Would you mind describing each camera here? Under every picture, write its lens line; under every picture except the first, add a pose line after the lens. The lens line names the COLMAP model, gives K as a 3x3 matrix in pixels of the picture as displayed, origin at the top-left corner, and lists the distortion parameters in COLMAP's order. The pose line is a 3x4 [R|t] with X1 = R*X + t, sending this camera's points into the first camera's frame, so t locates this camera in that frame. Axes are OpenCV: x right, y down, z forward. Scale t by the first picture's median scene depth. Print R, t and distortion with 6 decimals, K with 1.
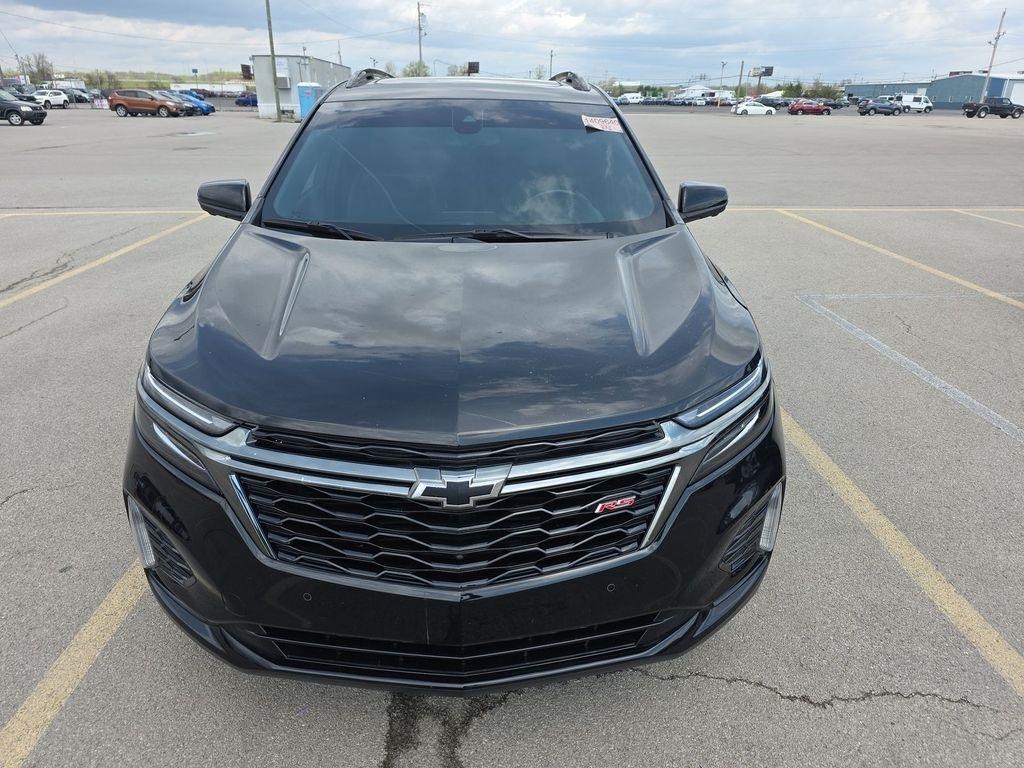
lens RADIAL K [[733.0, 0, 512.0], [0, 733.0, 384.0], [0, 0, 1]] dist [0.045866, -0.053375]
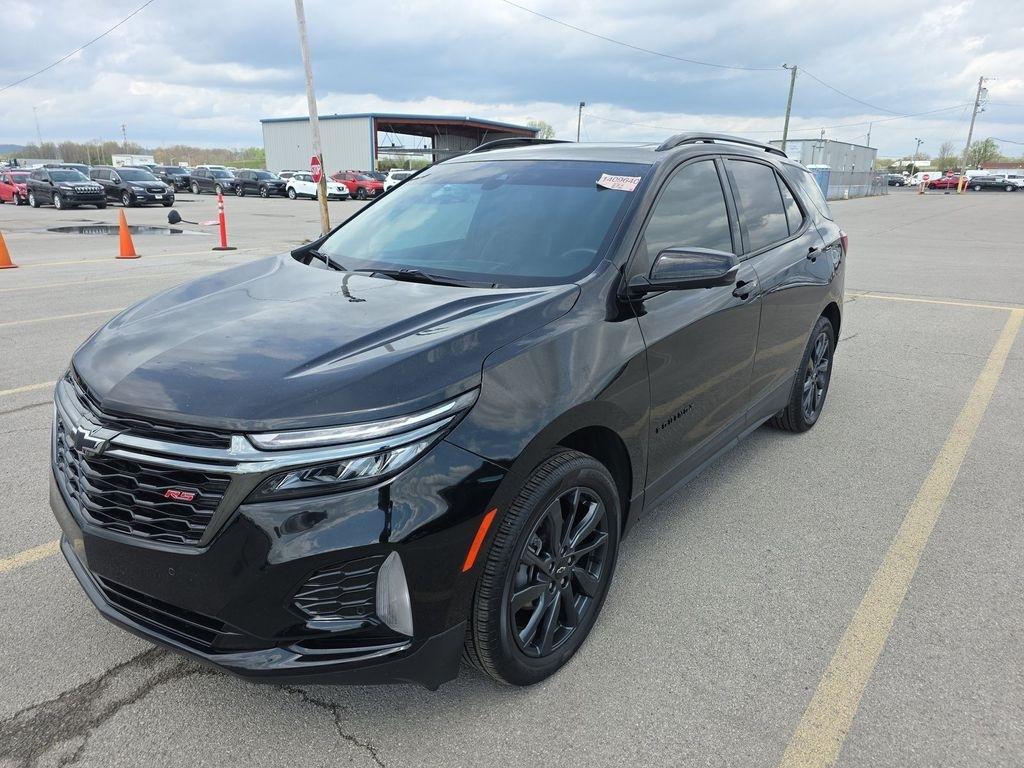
lens RADIAL K [[733.0, 0, 512.0], [0, 733.0, 384.0], [0, 0, 1]] dist [0.045866, -0.053375]
pose [[0.736752, 0.176923, -0.652606, 0.729707], [-0.245453, 0.969303, -0.014321, -0.063073], [0.630039, 0.170735, 0.757562, 0.273208]]
